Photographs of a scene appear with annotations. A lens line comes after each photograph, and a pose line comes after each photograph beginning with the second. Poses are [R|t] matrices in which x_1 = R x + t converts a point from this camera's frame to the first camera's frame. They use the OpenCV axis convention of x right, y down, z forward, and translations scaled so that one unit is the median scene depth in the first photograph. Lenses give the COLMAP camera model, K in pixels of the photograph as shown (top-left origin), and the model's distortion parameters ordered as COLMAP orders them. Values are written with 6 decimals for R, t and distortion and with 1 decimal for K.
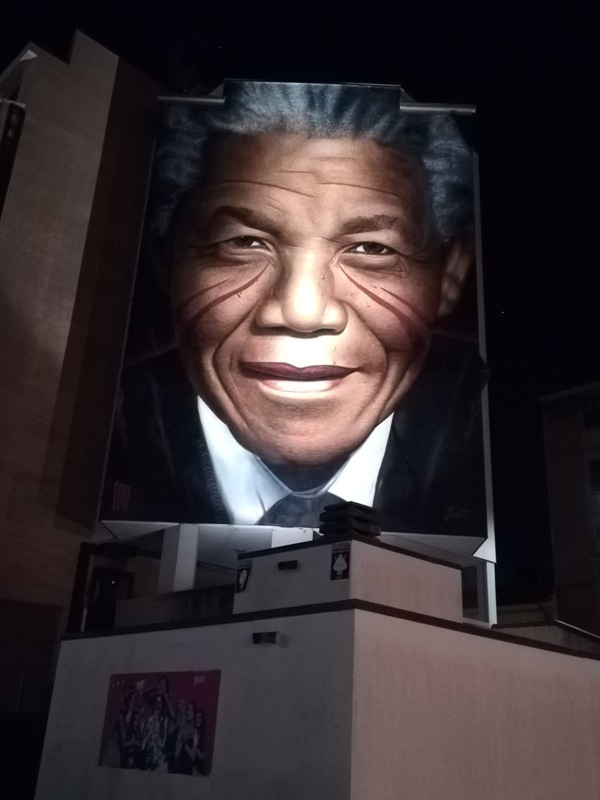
lens RADIAL K [[751.8, 0, 296.8], [0, 751.8, 394.7], [0, 0, 1]] dist [0.051501, 0.000000]
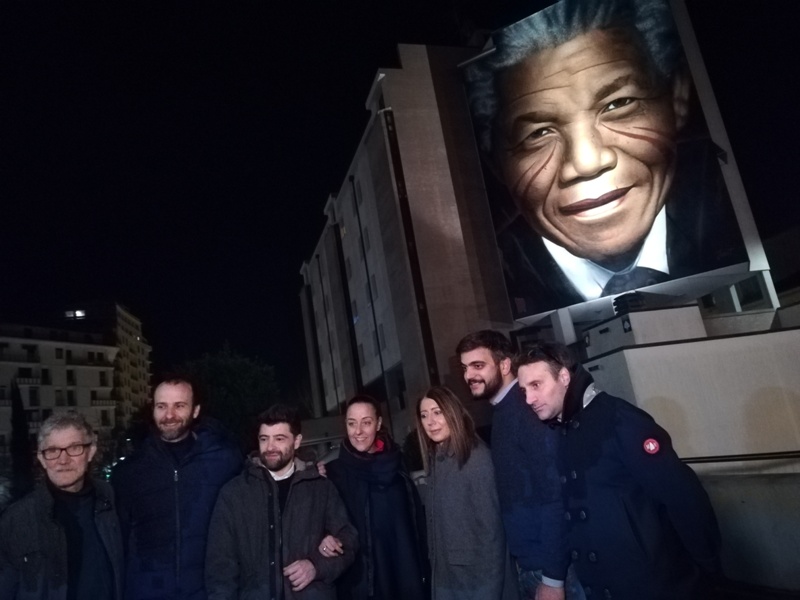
lens RADIAL K [[609.8, 0, 398.9], [0, 609.8, 302.7], [0, 0, 1]] dist [-0.000863, -0.018391]
pose [[0.855065, -0.290708, -0.429364, 0.133687], [0.372382, 0.920503, 0.118346, -0.137694], [0.360827, -0.261081, 0.895344, -0.373987]]
